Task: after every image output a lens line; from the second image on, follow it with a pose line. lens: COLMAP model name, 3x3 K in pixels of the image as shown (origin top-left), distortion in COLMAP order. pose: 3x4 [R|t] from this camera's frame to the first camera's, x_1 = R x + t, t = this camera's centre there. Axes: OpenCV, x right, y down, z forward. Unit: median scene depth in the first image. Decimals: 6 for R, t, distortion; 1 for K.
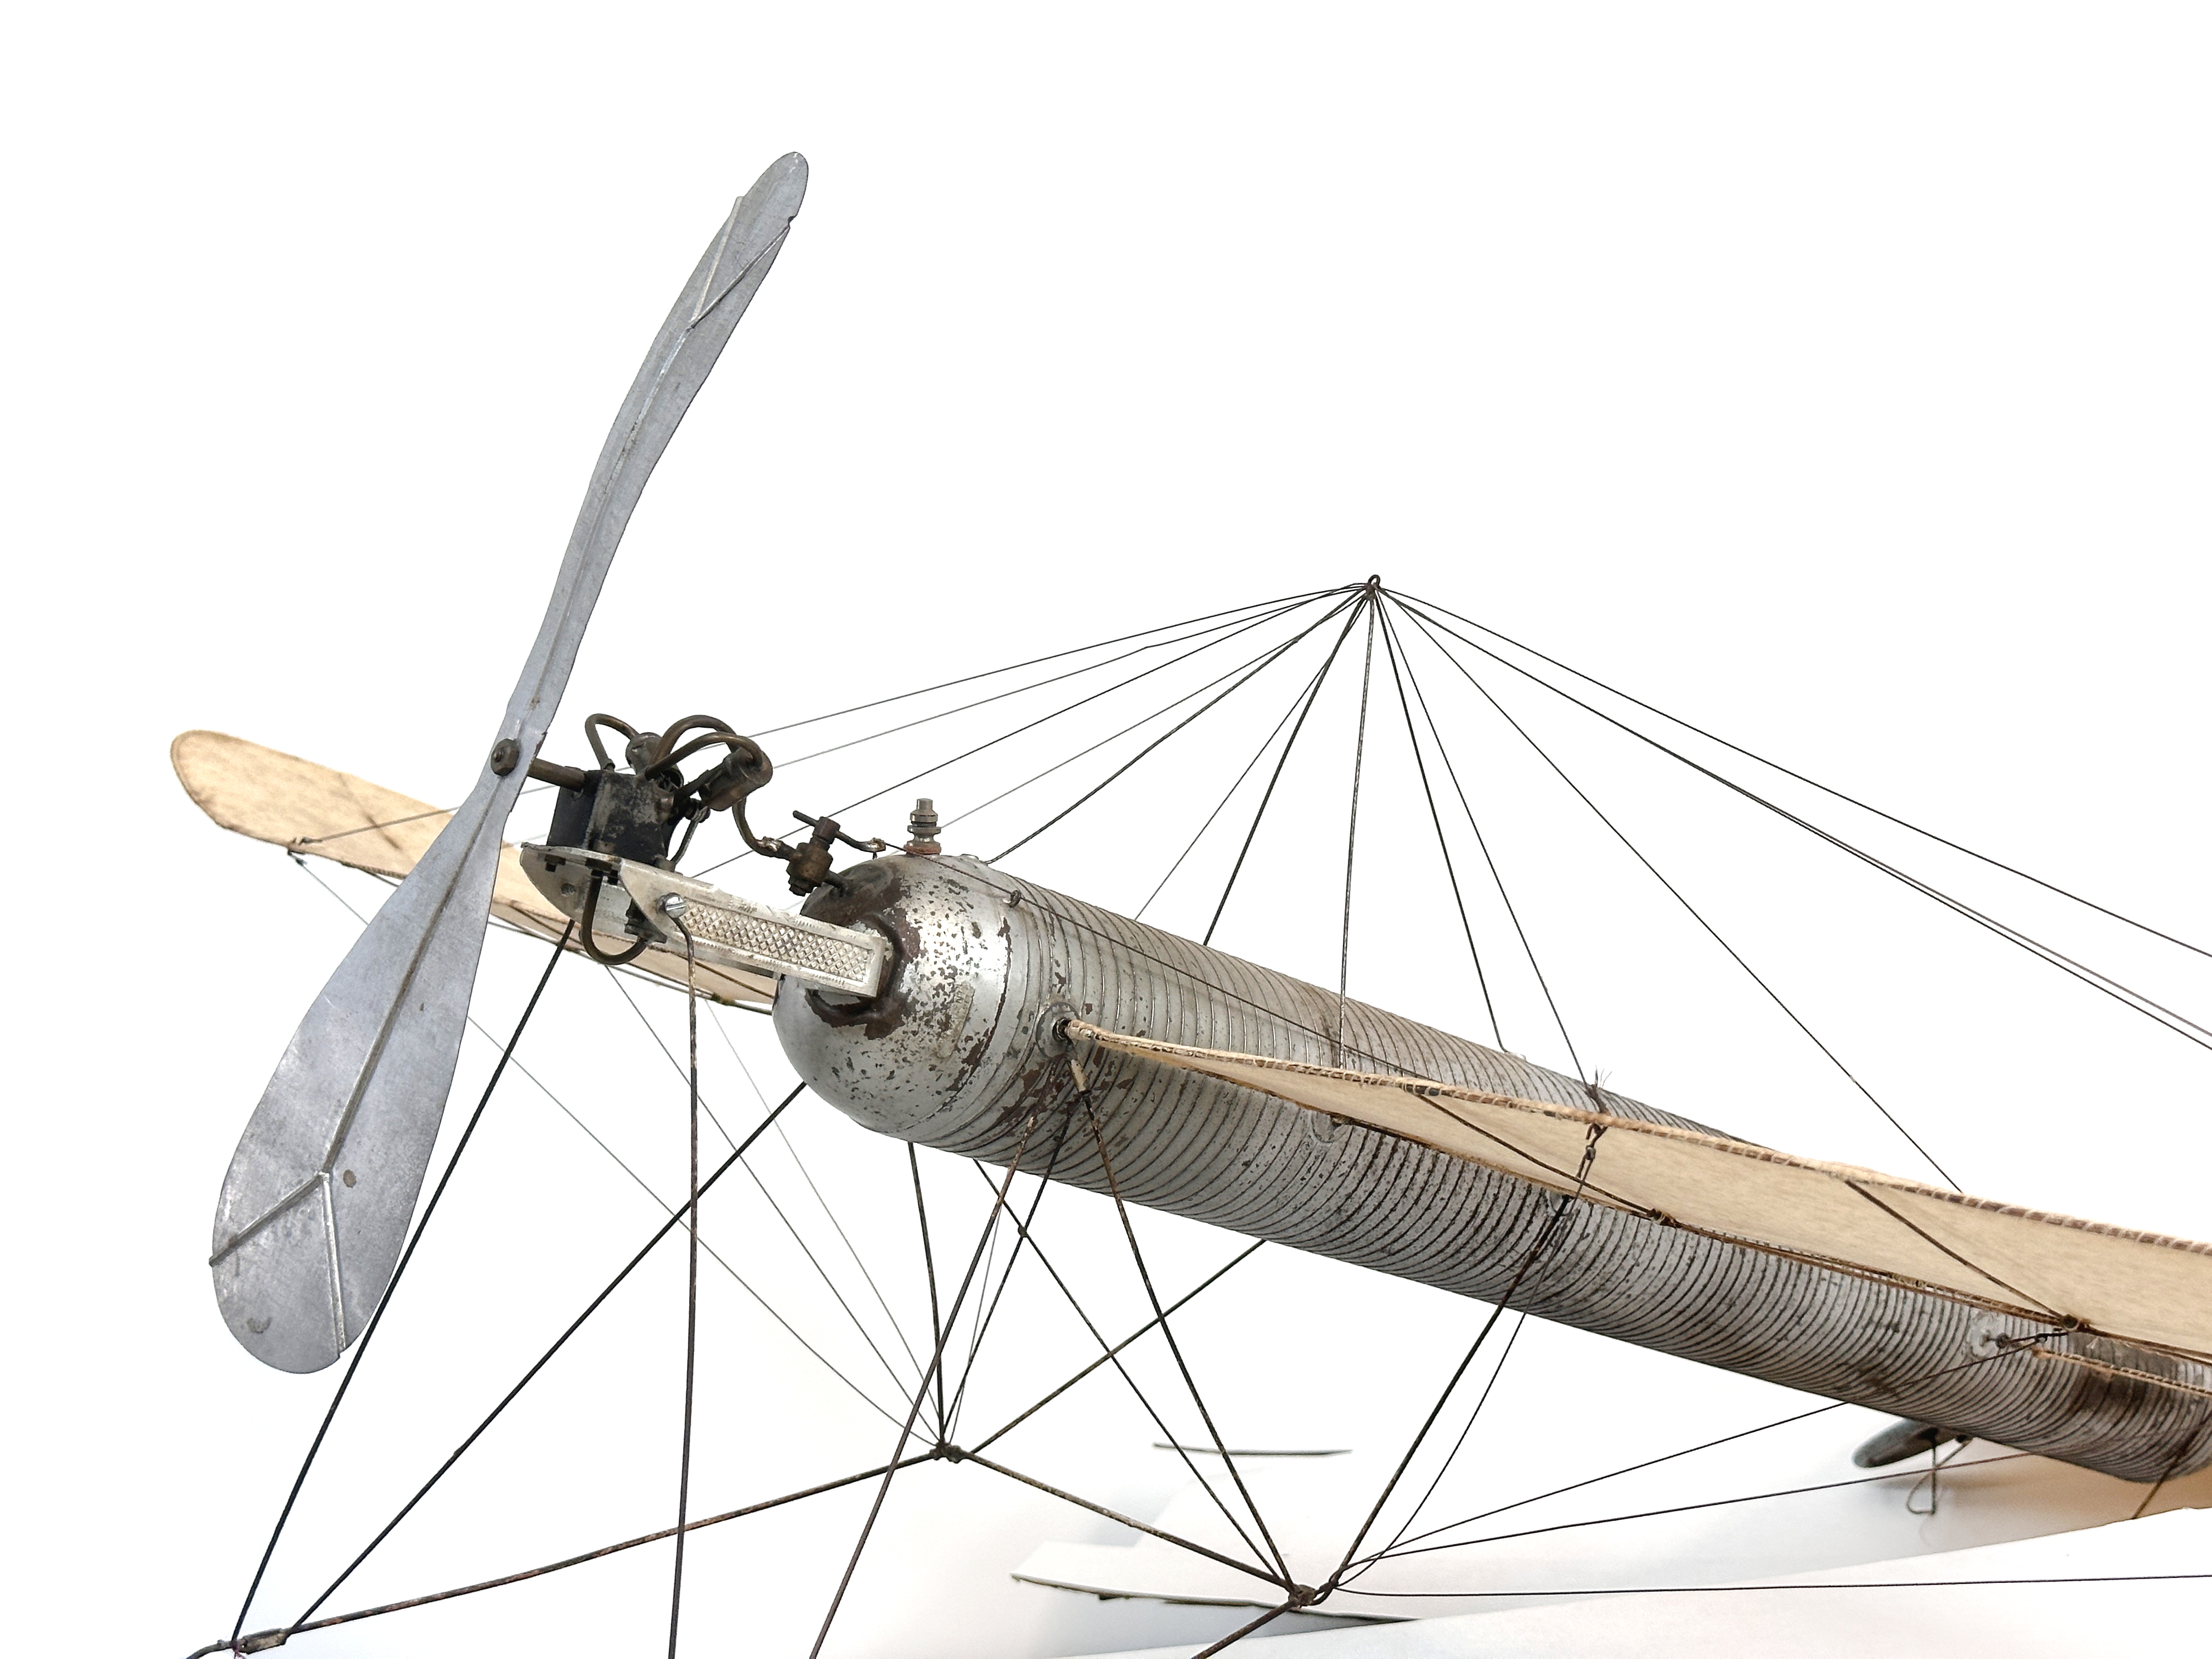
lens RADIAL K [[3161.9, 0, 1109.2], [0, 3161.9, 802.6], [0, 0, 1]] dist [0.133216, -0.188007]
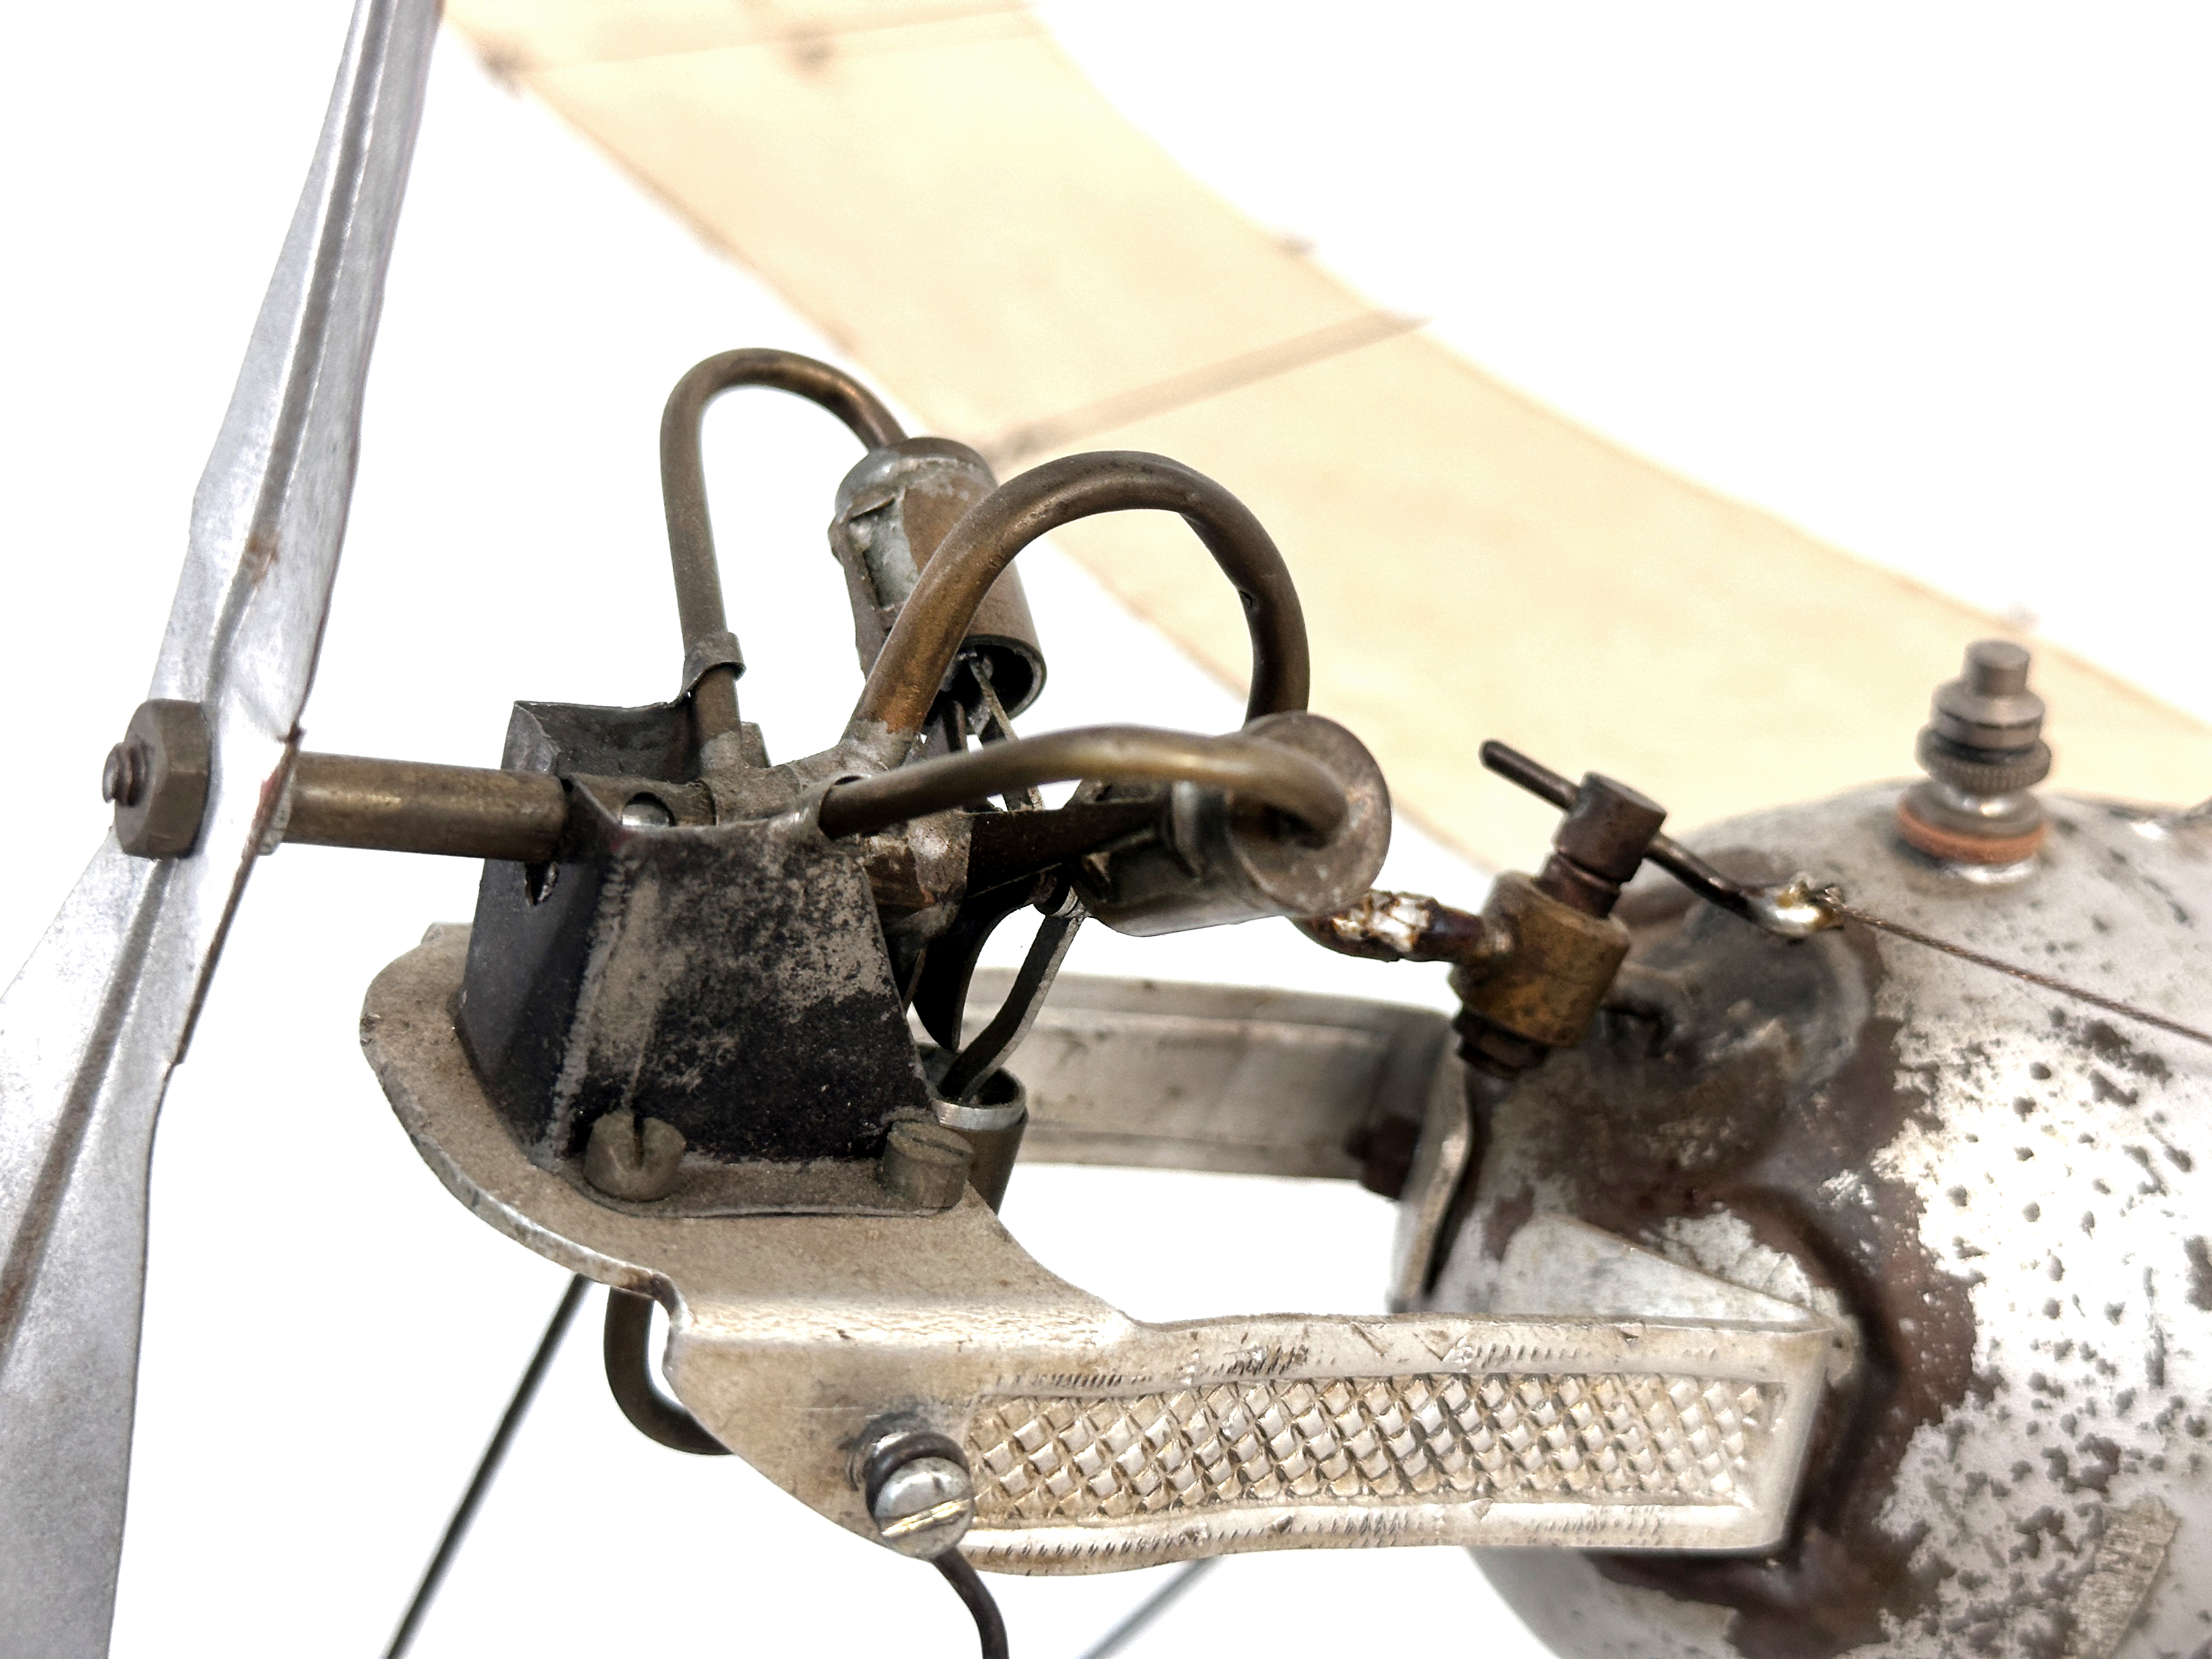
lens RADIAL K [[3206.3, 0, 1104.5], [0, 3206.3, 759.4], [0, 0, 1]] dist [0.170469, -0.473214]
pose [[0.976884, 0.071469, -0.201467, -0.078137], [0.002645, 0.938344, 0.345694, -0.086767], [0.213752, -0.338236, 0.916464, 0.763955]]
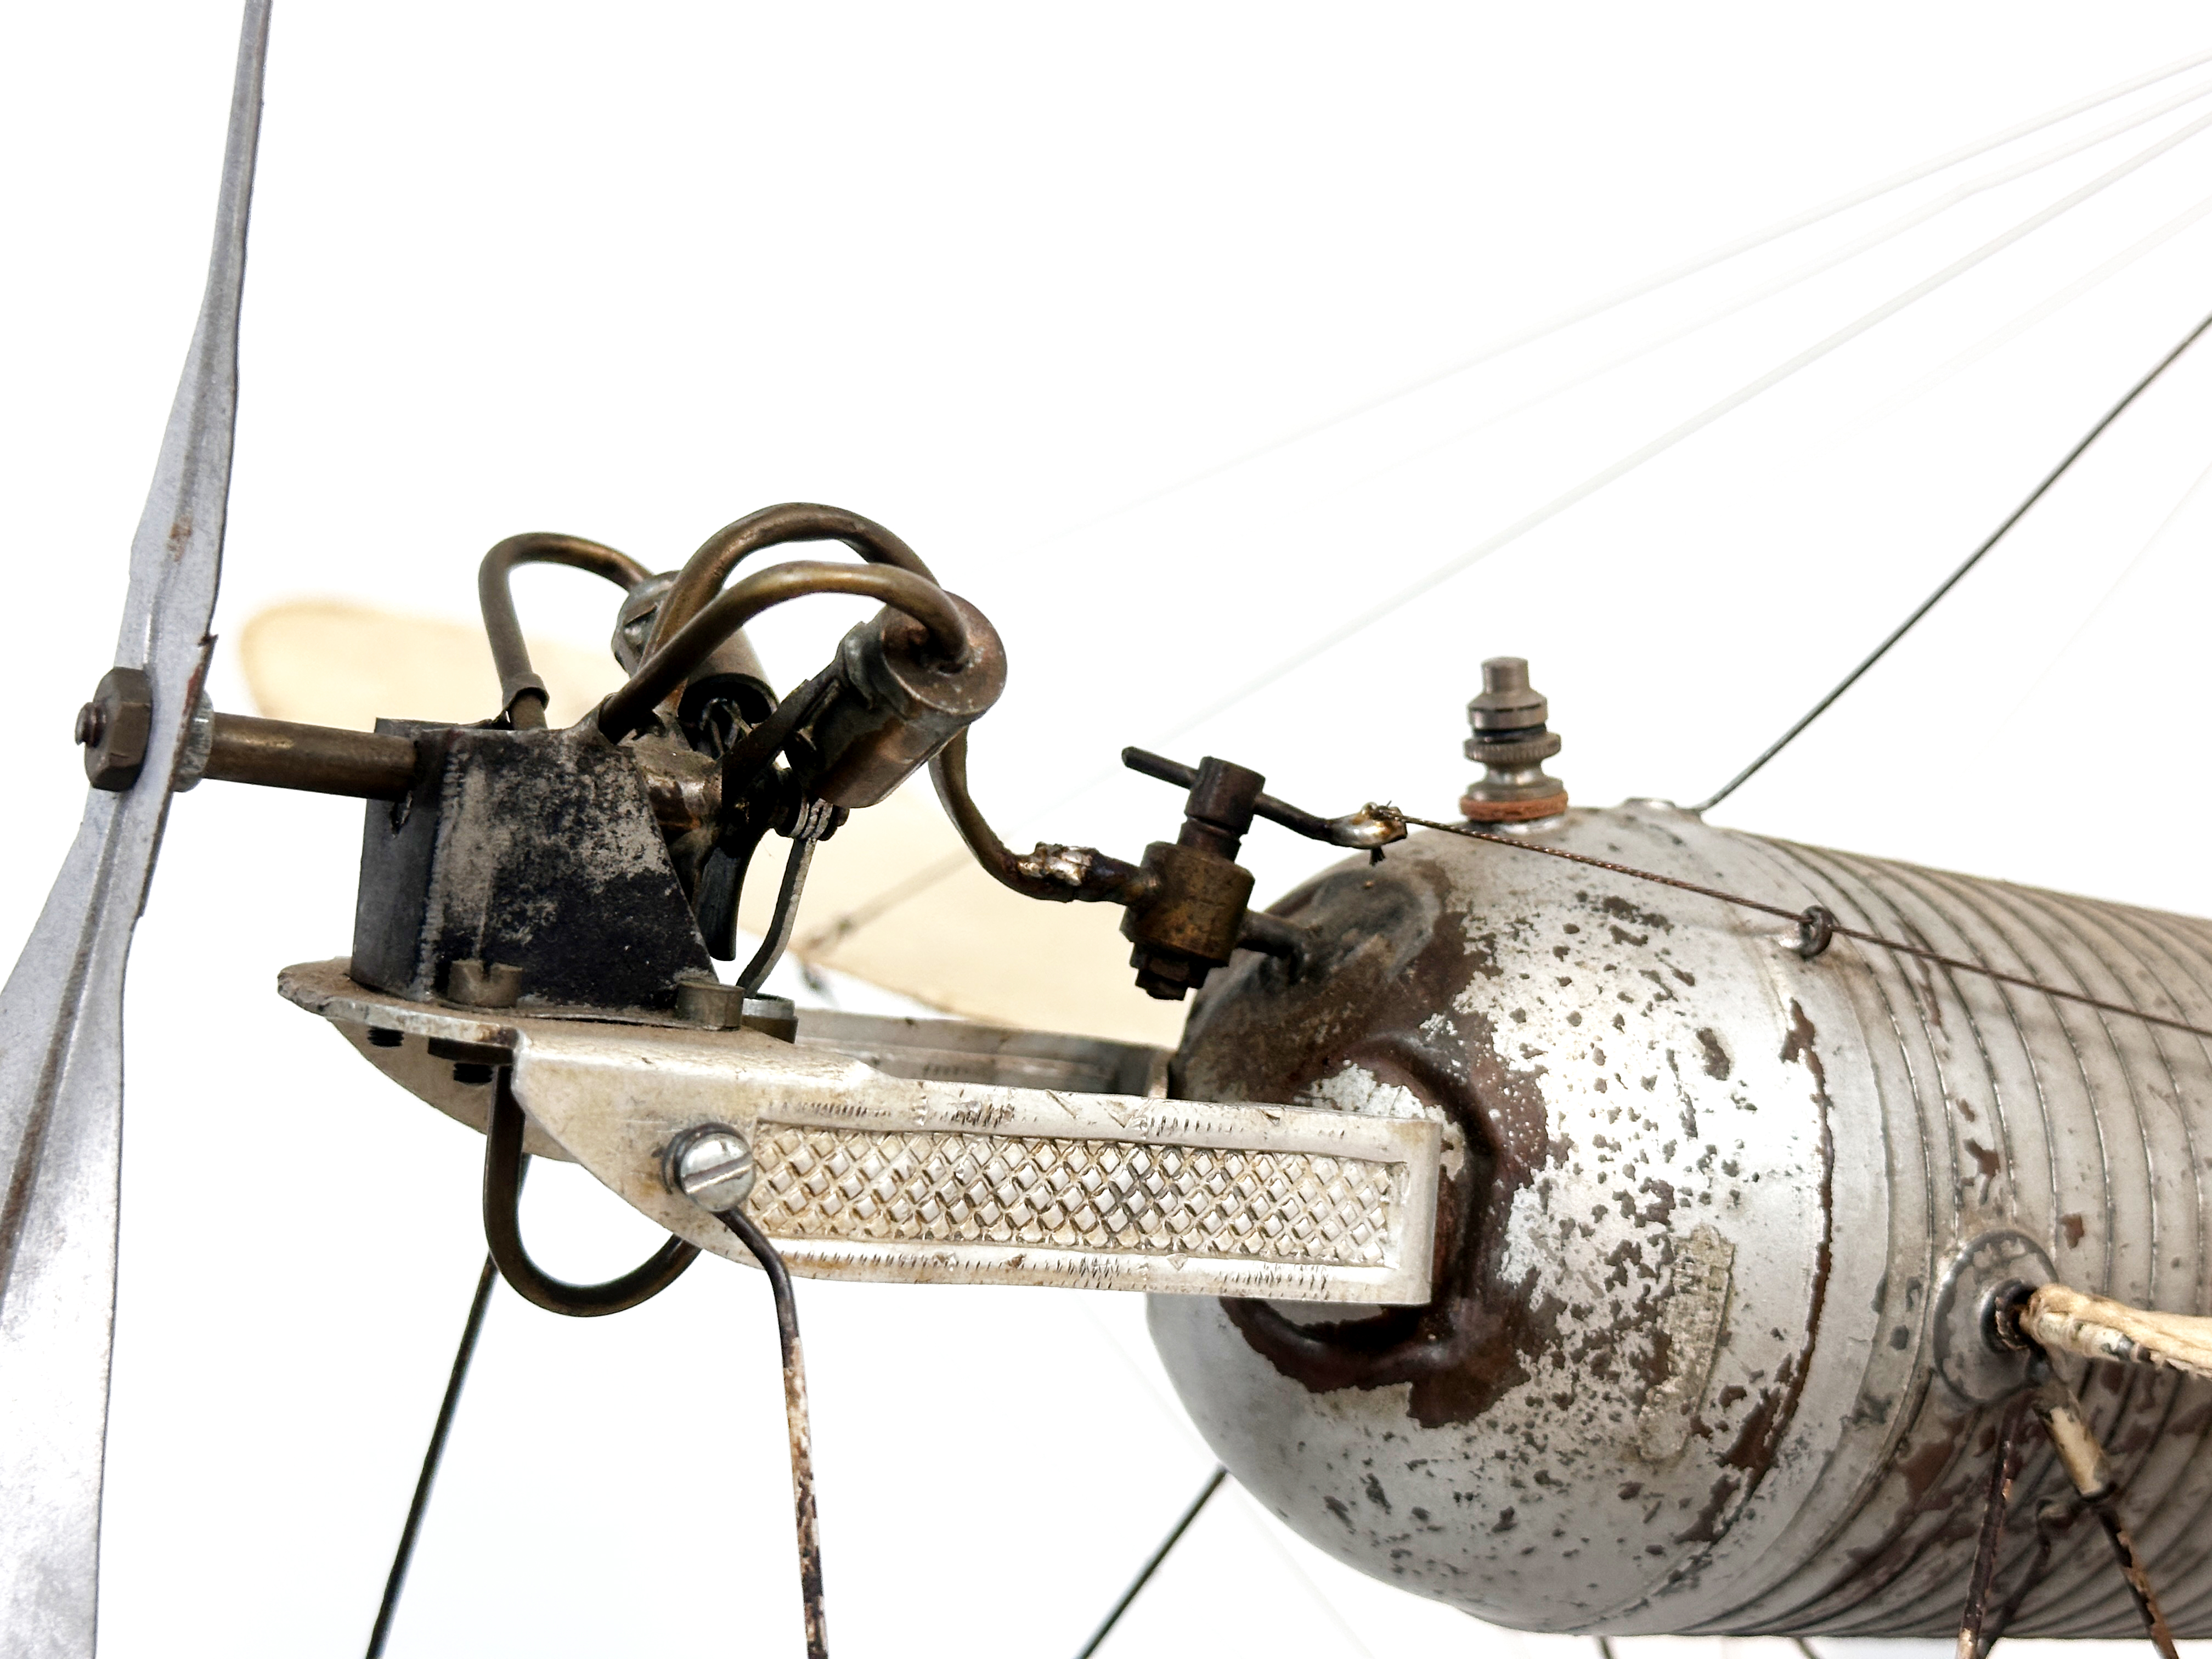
lens RADIAL K [[3161.9, 0, 1109.2], [0, 3161.9, 802.6], [0, 0, 1]] dist [0.133216, -0.188007]
pose [[0.978914, -0.107926, -0.173435, -0.043652], [0.122866, 0.989367, 0.077822, -0.018346], [0.163191, -0.097490, 0.981766, 0.674845]]
